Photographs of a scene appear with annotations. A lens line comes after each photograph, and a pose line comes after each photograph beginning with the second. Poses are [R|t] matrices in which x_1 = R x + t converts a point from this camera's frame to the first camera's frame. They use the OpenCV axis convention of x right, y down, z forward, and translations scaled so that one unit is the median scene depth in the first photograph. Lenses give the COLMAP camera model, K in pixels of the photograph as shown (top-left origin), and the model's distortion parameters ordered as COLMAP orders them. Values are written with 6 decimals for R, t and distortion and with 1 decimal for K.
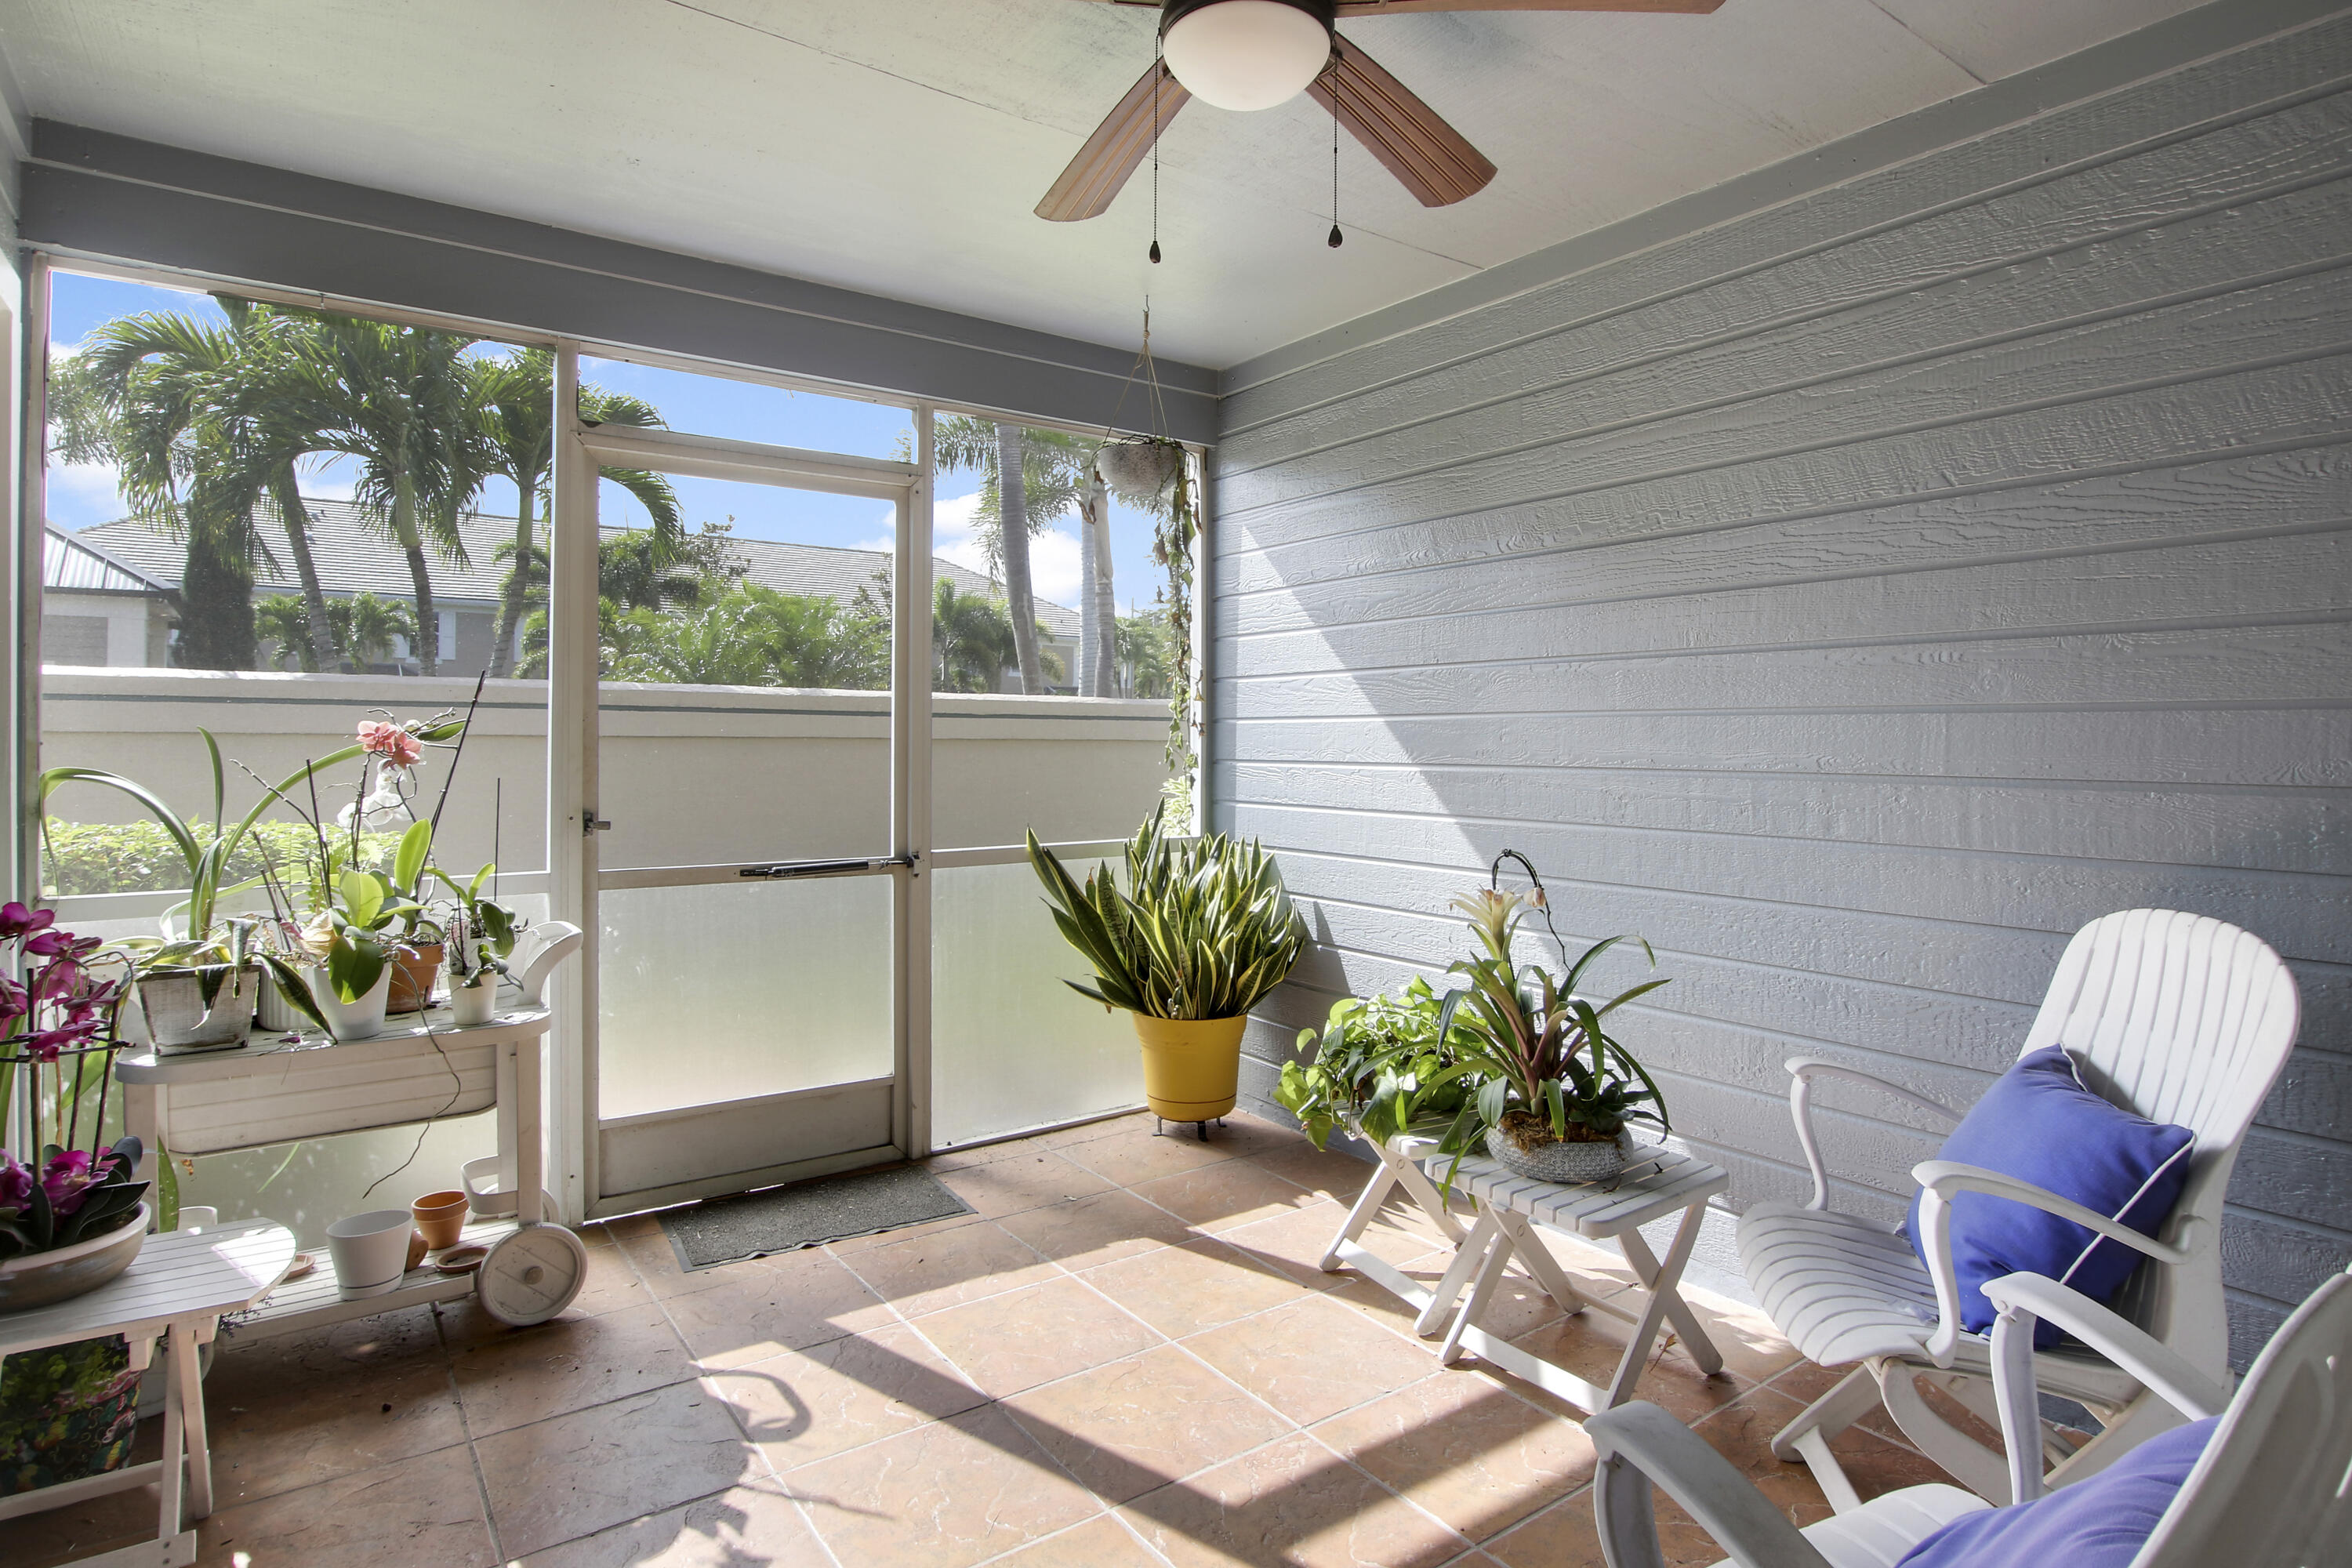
lens RADIAL K [[1257.8, 0, 1203.5], [0, 1257.8, 728.7], [0, 0, 1]] dist [-0.014429, 0.000292]
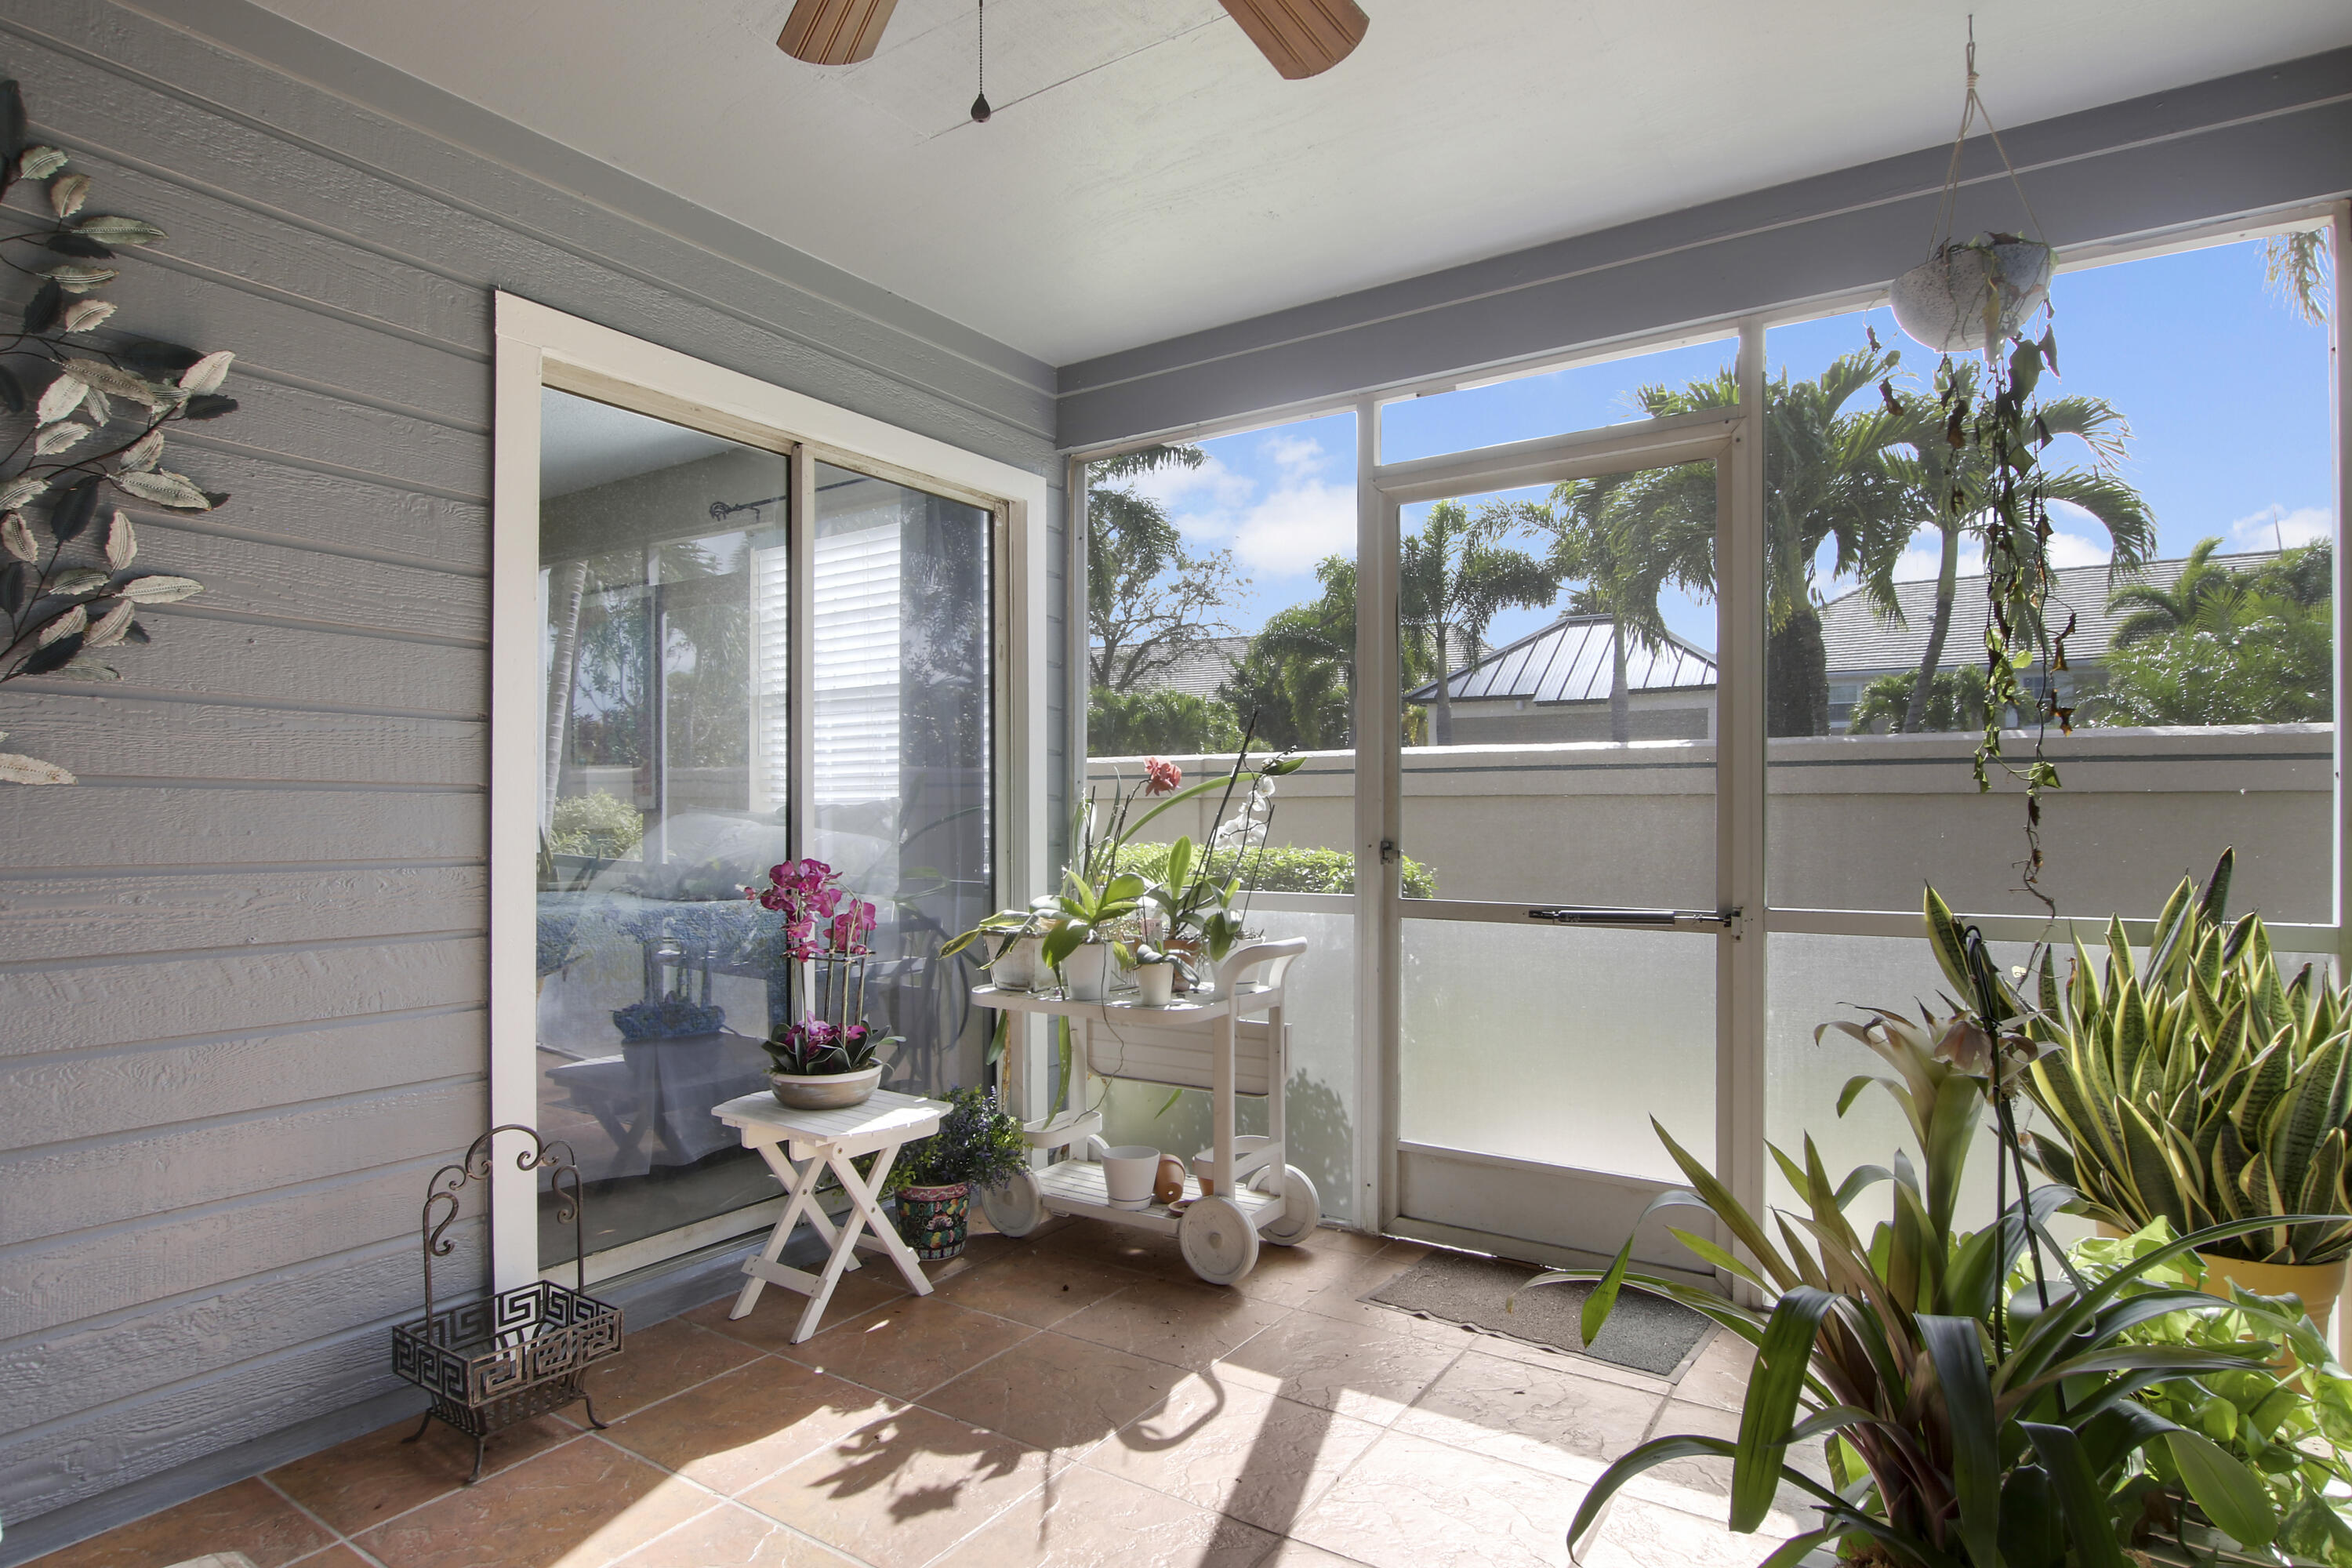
lens RADIAL K [[1257.8, 0, 1181.3], [0, 1257.8, 818.4], [0, 0, 1]] dist [-0.014429, 0.000292]
pose [[0.348033, -0.001068, -0.937482, 0.419832], [0.011034, 0.999935, 0.002957, 0.041918], [0.937417, -0.011373, 0.348022, 0.468398]]
